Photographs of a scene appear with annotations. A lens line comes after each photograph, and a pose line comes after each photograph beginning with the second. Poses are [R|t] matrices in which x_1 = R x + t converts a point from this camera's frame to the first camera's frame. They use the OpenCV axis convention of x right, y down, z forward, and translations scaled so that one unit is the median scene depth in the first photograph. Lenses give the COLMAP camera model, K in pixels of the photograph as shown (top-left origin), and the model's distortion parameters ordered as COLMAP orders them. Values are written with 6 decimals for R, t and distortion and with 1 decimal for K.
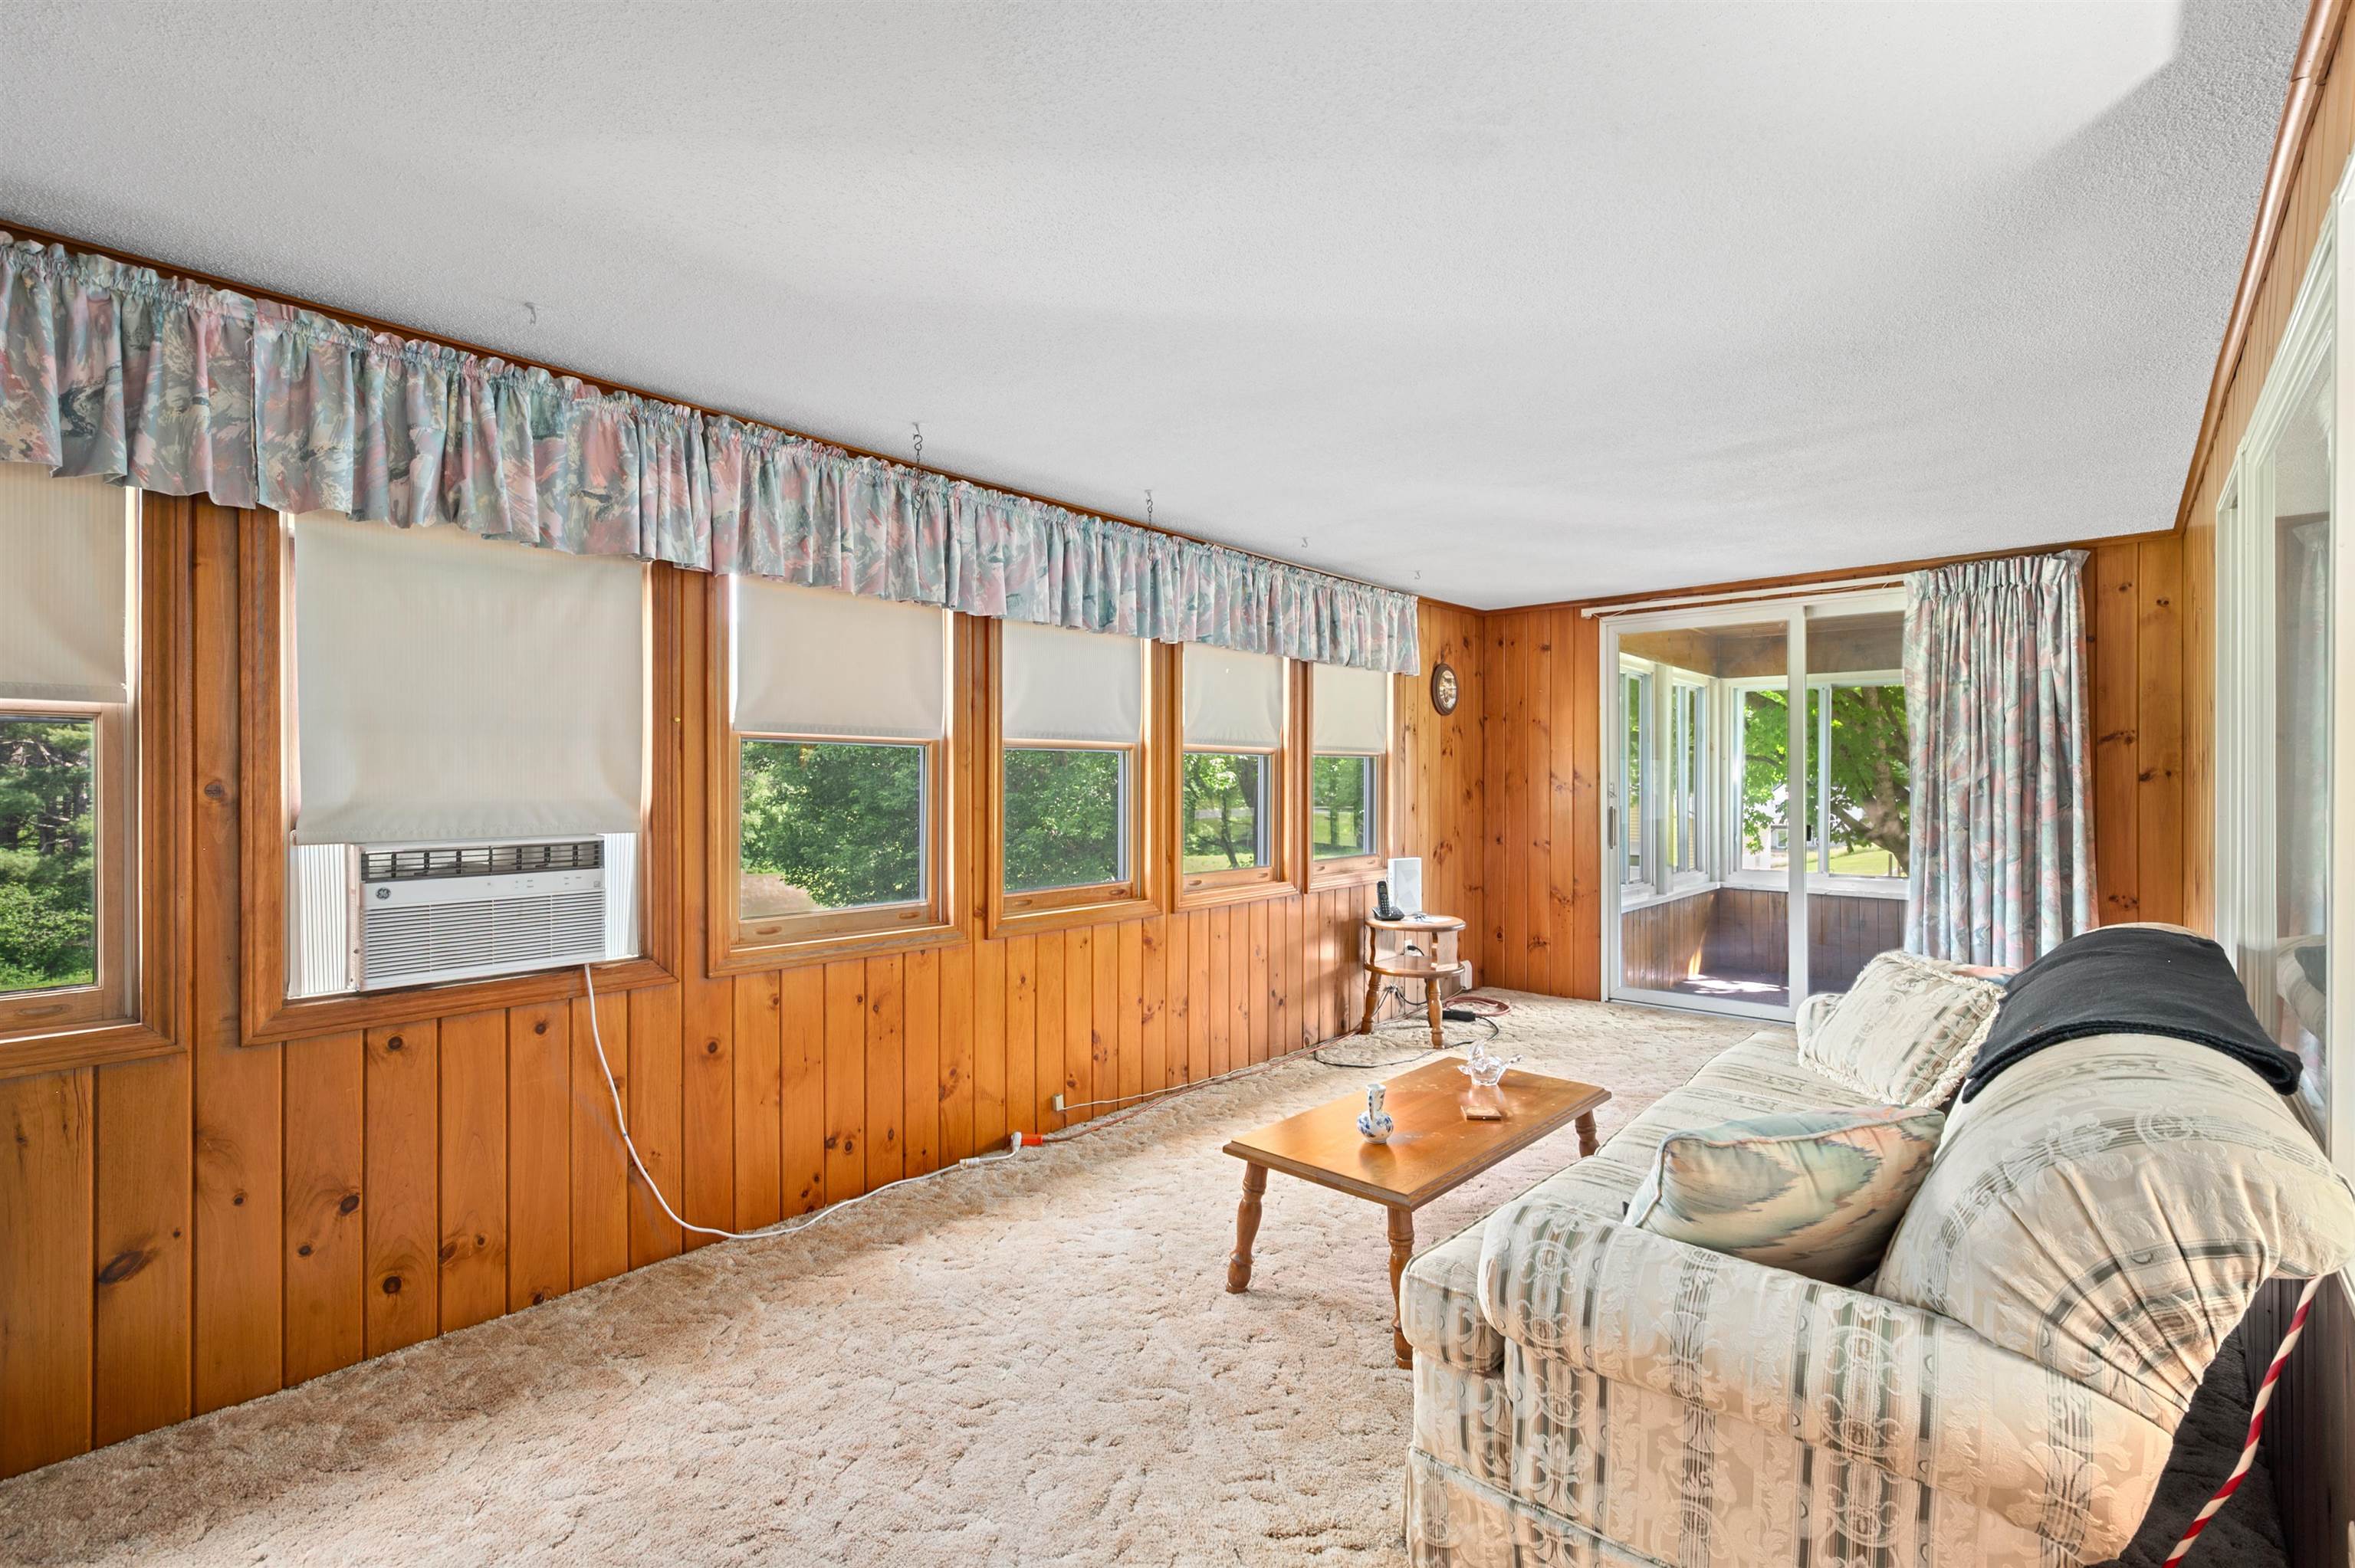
lens RADIAL K [[1058.4, 0, 1178.8], [0, 1058.4, 780.4], [0, 0, 1]] dist [-0.004545, 0.001743]
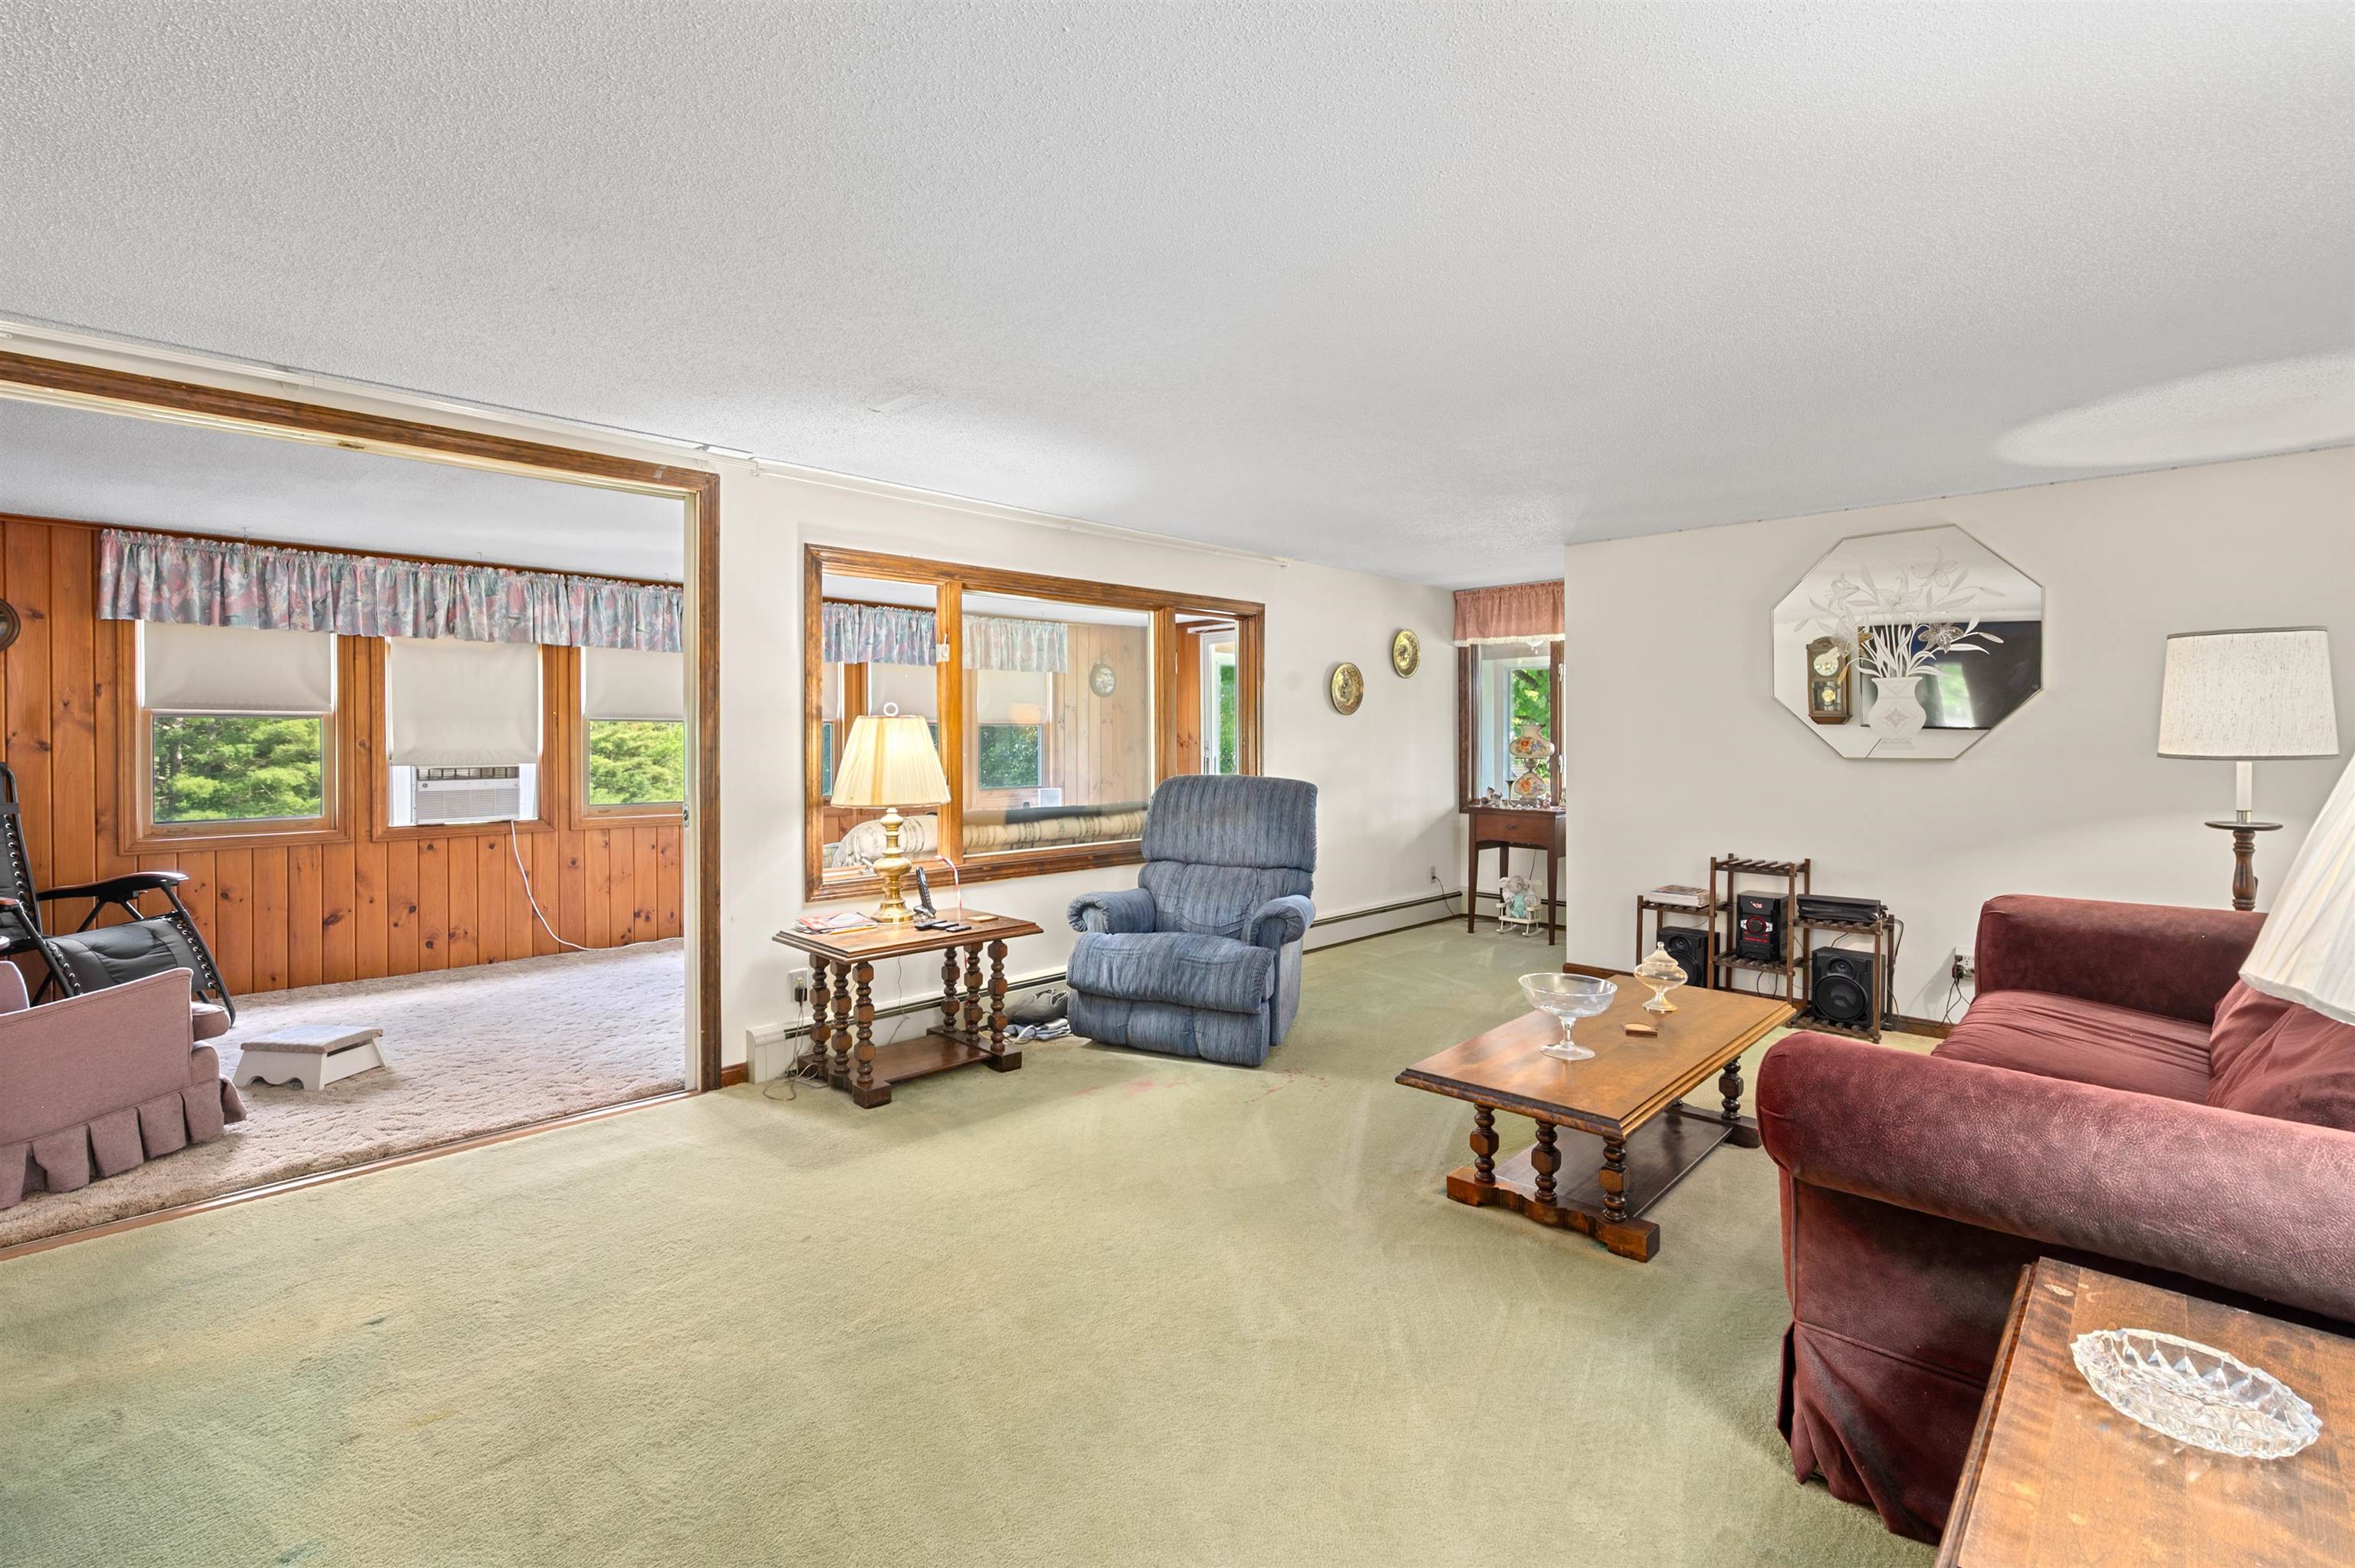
lens RADIAL K [[1058.4, 0, 1169.9], [0, 1058.4, 746.9], [0, 0, 1]] dist [-0.004545, 0.001743]
pose [[0.999097, -0.001271, -0.042458, 1.017583], [0.001504, 0.999984, 0.005458, 0.004435], [0.042450, -0.005517, 0.999083, -1.299882]]
